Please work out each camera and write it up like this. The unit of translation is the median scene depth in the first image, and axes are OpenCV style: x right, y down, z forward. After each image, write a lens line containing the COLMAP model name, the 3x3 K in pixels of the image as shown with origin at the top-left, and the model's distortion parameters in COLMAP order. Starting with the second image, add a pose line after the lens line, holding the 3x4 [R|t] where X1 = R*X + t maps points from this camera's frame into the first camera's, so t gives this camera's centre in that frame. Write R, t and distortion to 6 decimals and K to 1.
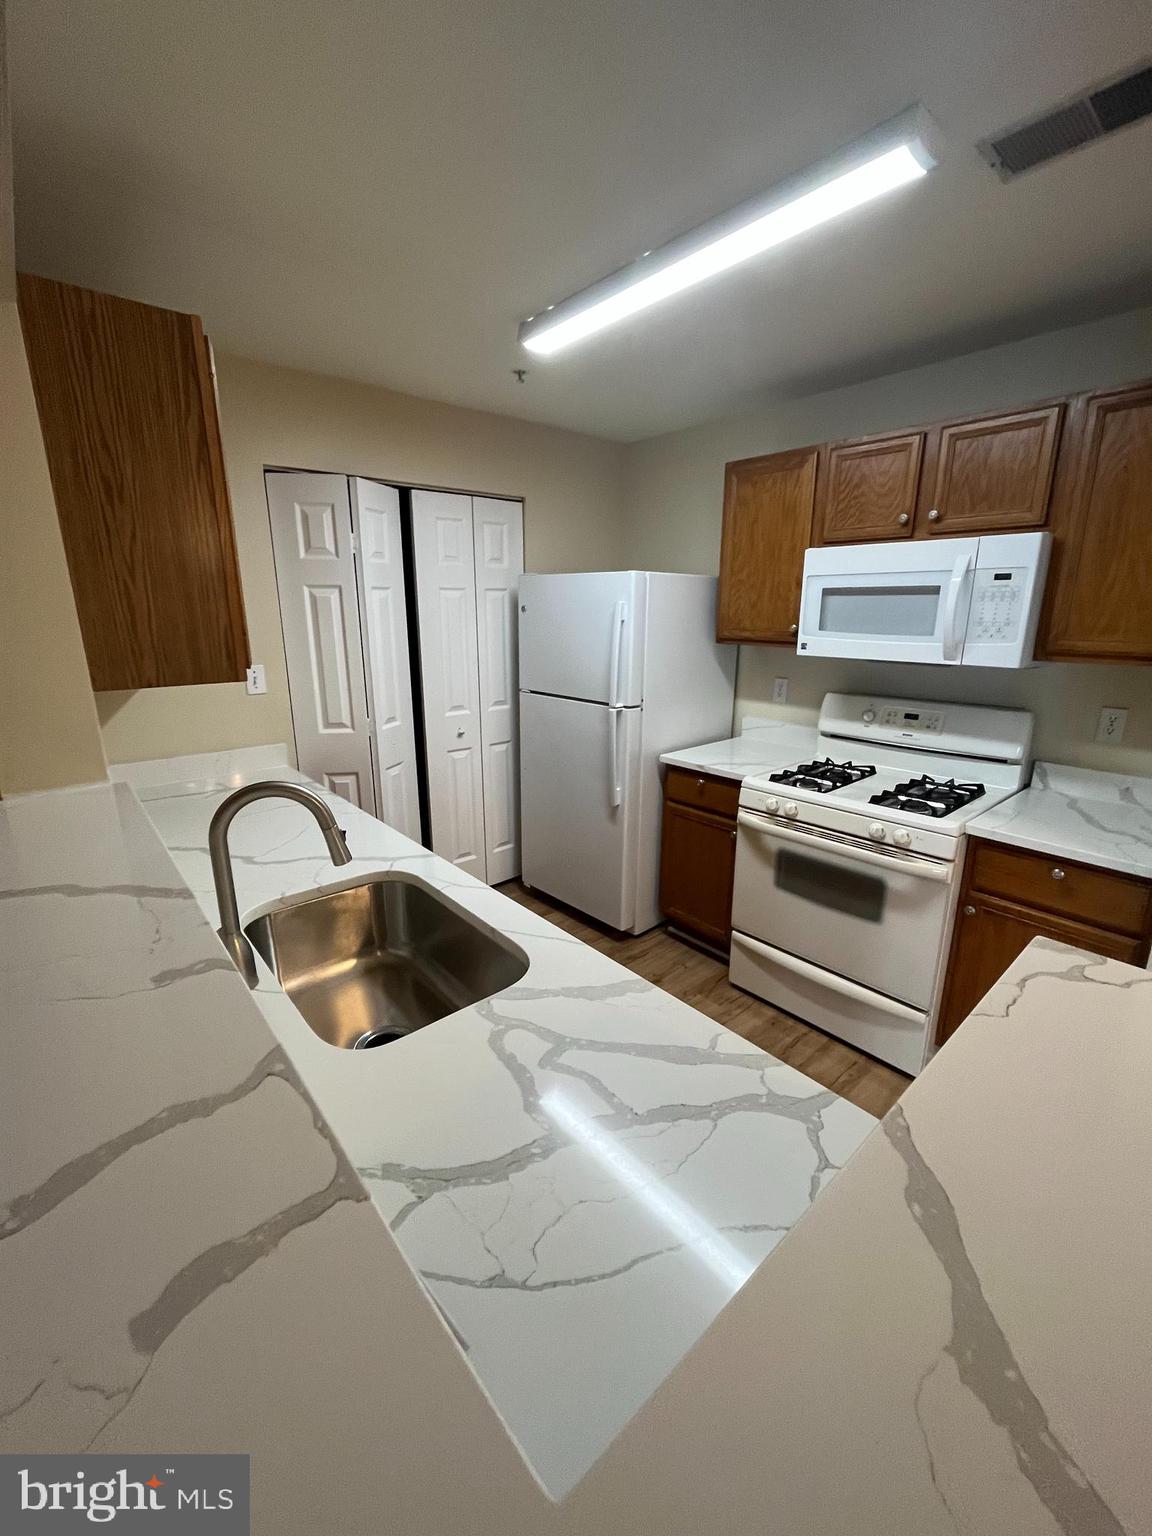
lens RADIAL K [[624.0, 0, 575.6], [0, 624.0, 771.4], [0, 0, 1]] dist [-0.001743, 0.000265]
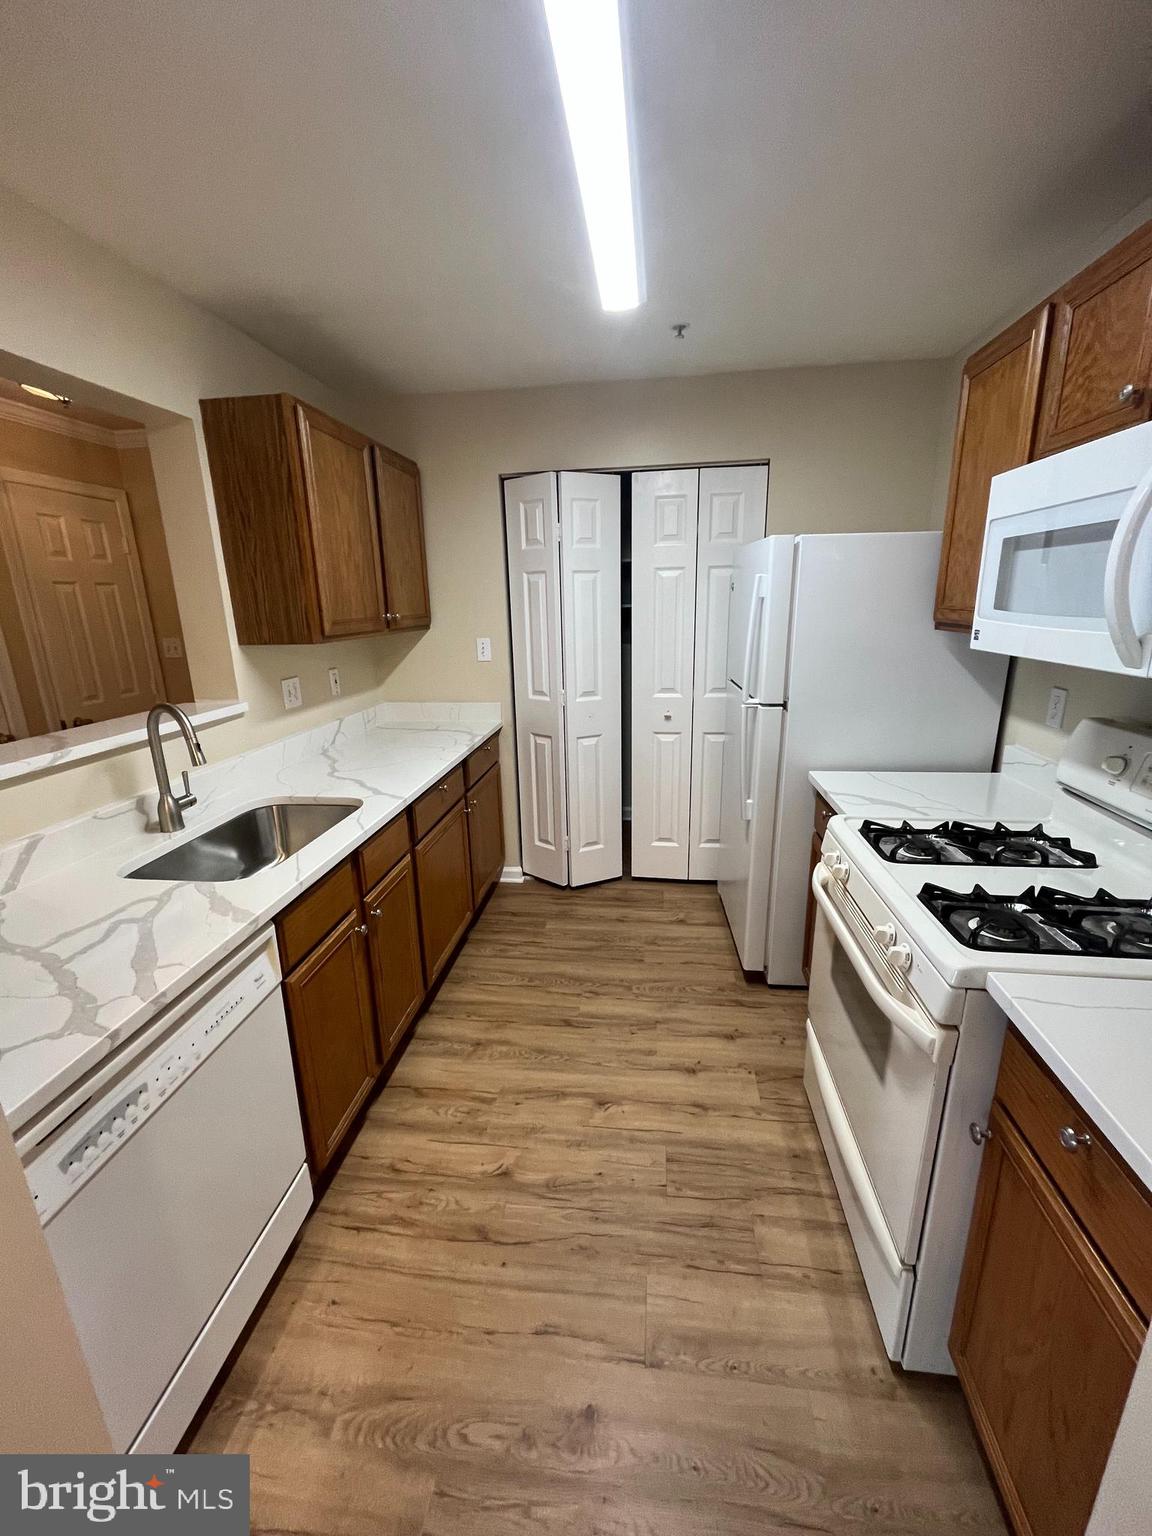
lens RADIAL K [[624.0, 0, 579.4], [0, 624.0, 770.0], [0, 0, 1]] dist [-0.001743, 0.000265]
pose [[0.671983, 0.181471, -0.717988, 0.506572], [-0.168352, 0.981561, 0.090524, -0.049785], [0.721177, 0.060044, 0.690144, 0.256828]]
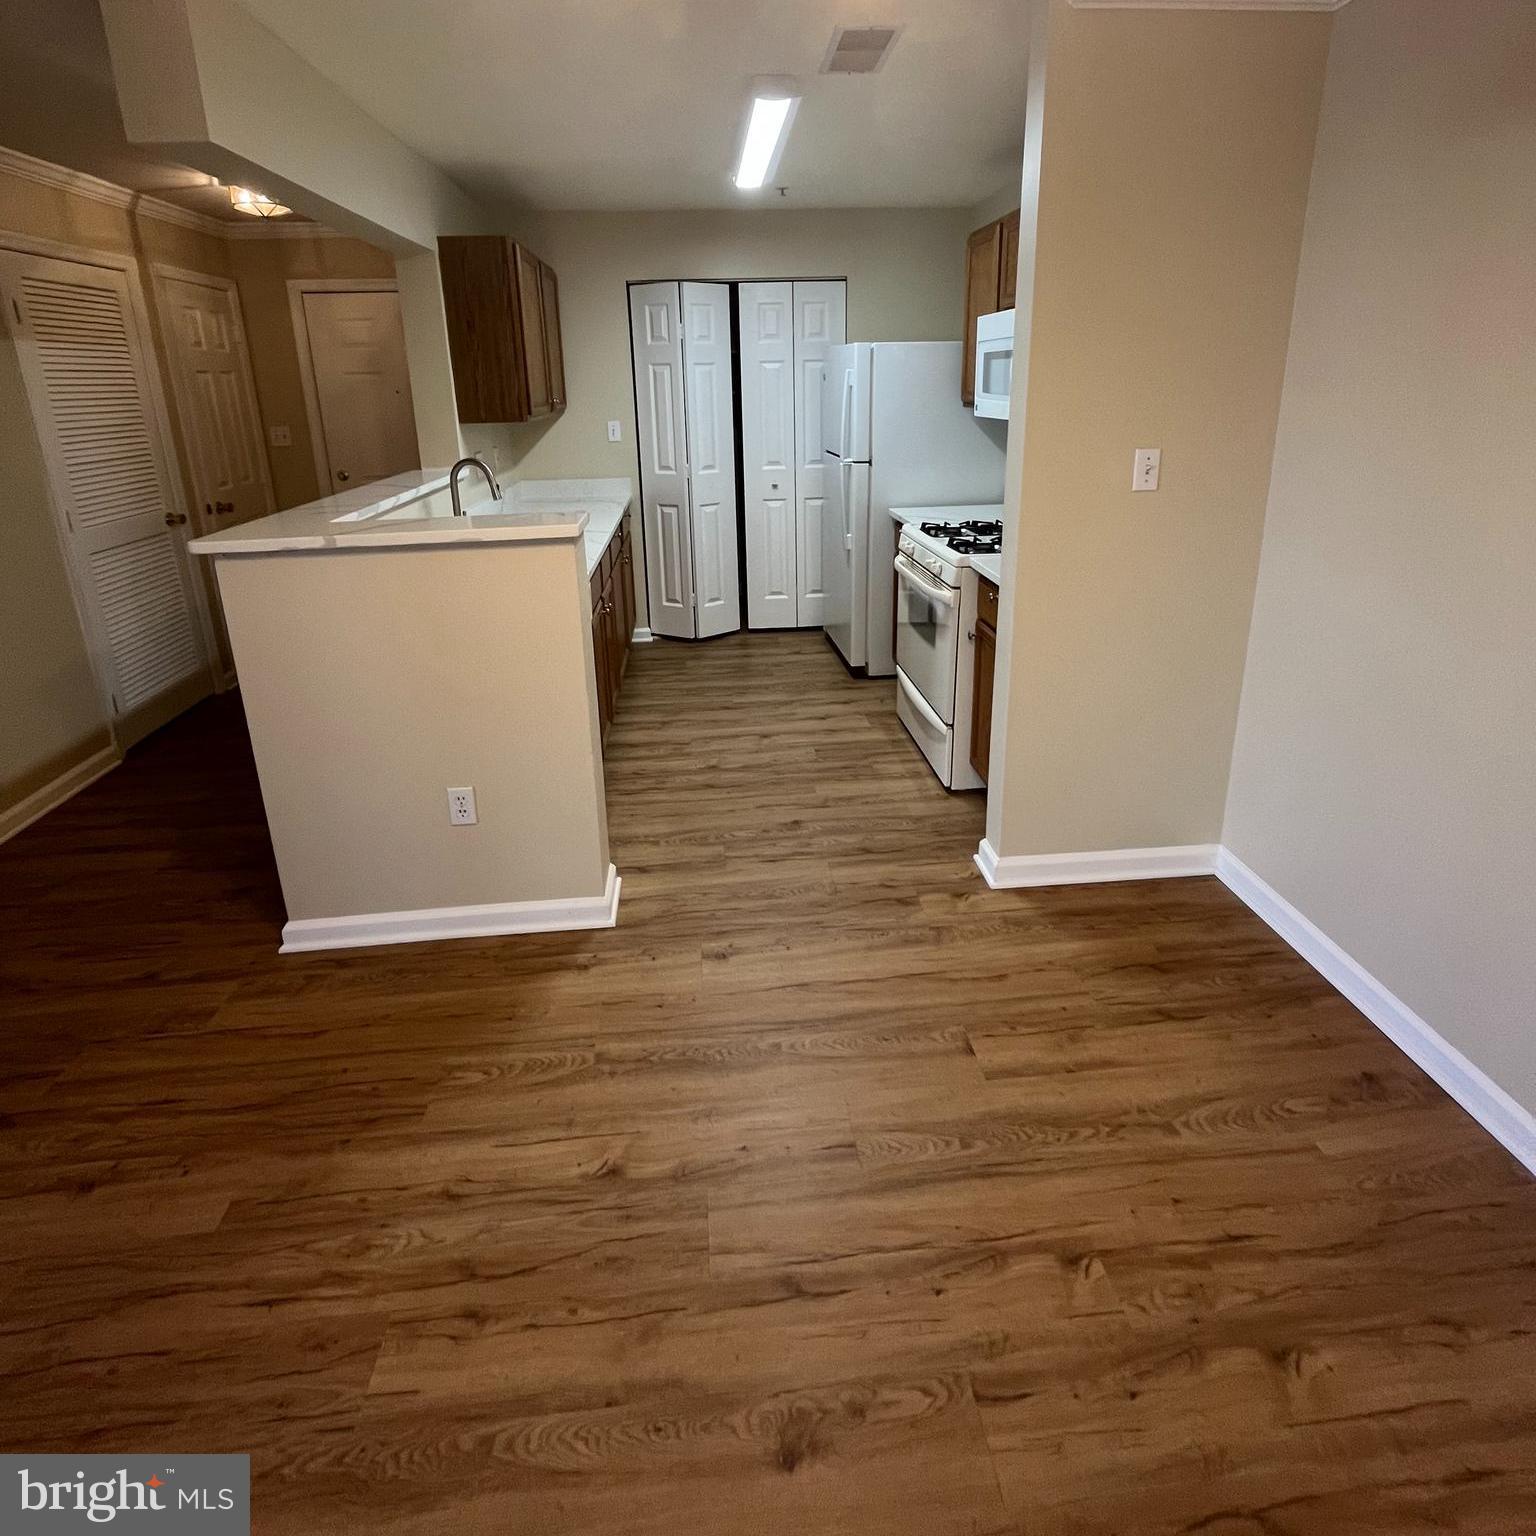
lens RADIAL K [[831.7, 0, 772.0], [0, 831.7, 613.9], [0, 0, 1]] dist [-0.003480, 0.002678]
pose [[0.814454, 0.138434, -0.563472, 0.825623], [-0.126807, 0.990113, 0.059962, 0.097294], [0.566202, 0.022617, 0.823956, -0.323870]]
